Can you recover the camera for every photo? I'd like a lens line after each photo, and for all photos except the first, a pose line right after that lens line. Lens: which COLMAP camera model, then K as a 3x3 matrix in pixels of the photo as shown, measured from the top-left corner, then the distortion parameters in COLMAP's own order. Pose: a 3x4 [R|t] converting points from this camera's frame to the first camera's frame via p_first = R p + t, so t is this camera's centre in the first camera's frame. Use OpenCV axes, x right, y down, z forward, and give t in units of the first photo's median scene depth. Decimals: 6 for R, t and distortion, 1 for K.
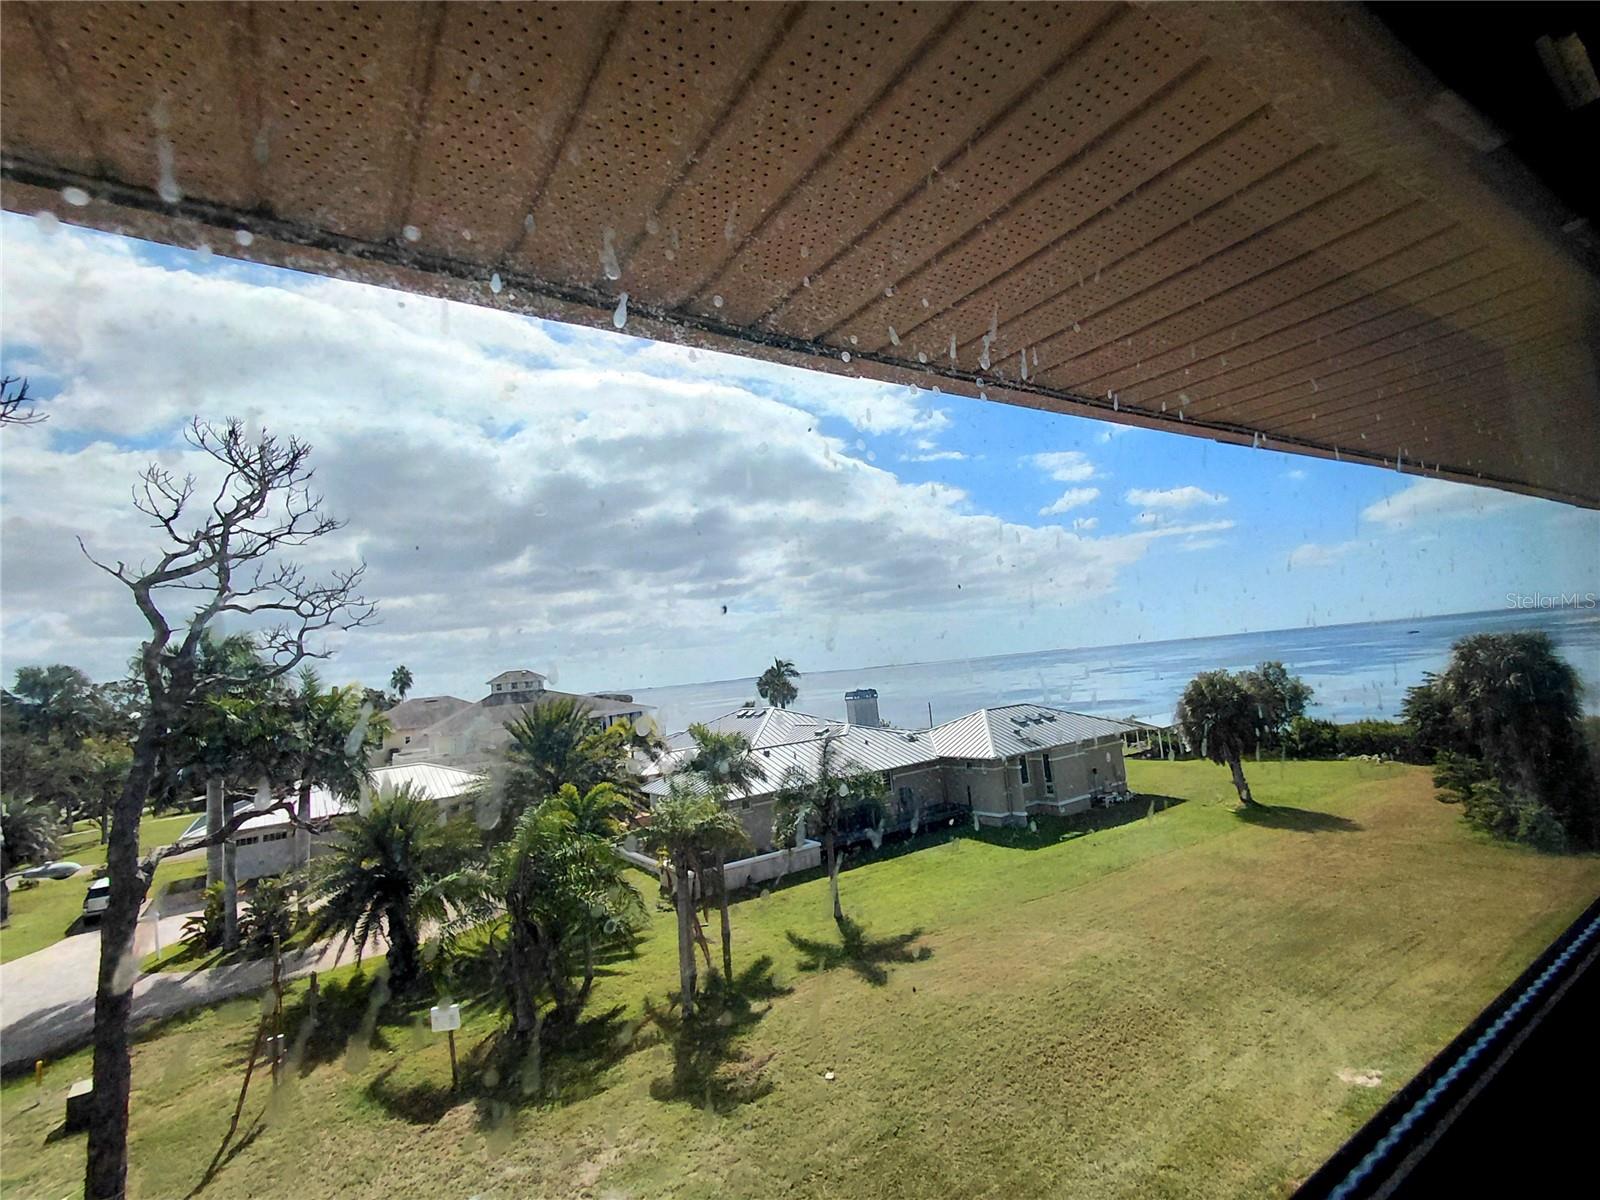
lens RADIAL K [[770.7, 0, 800.0], [0, 770.7, 600.0], [0, 0, 1]] dist [0.017187, -0.009157]
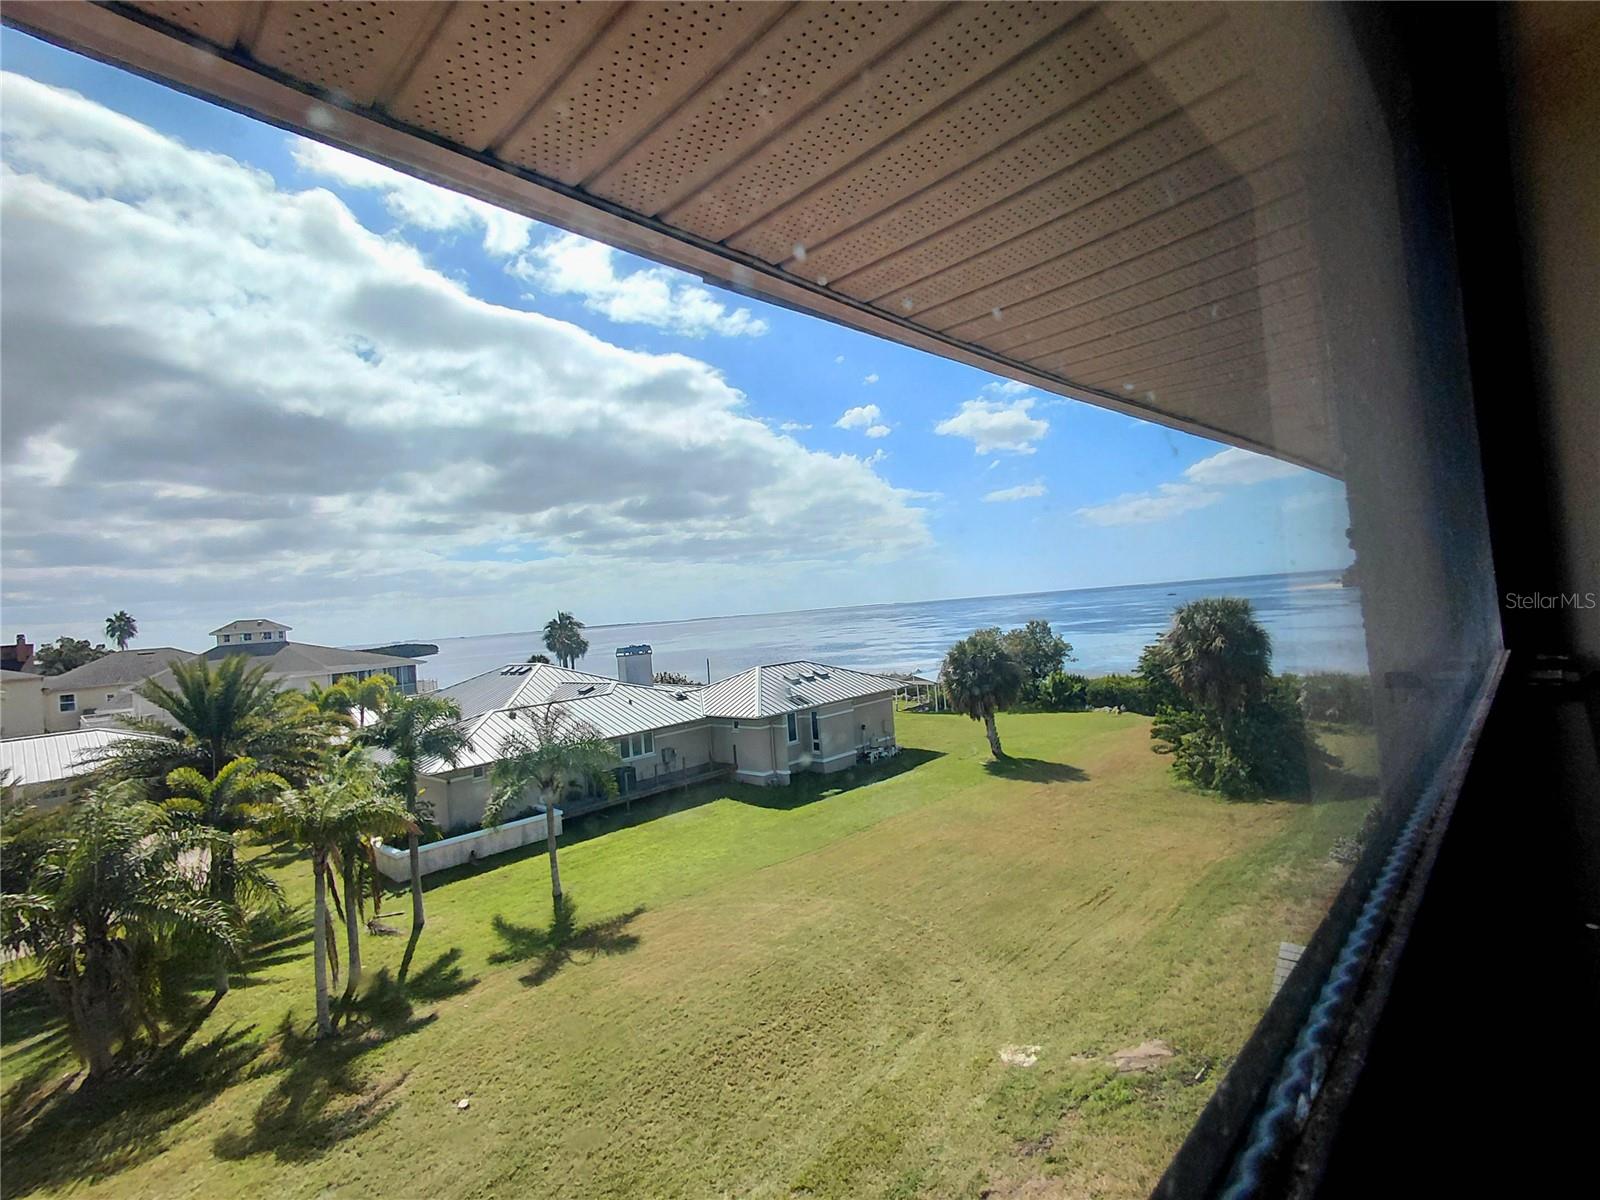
lens RADIAL K [[737.2, 0, 800.0], [0, 737.2, 600.0], [0, 0, 1]] dist [0.003300, 0.000404]
pose [[0.981457, 0.018987, 0.190739, 0.152489], [-0.031001, 0.997704, 0.060205, -0.001777], [-0.189158, -0.065002, 0.979793, 0.105345]]
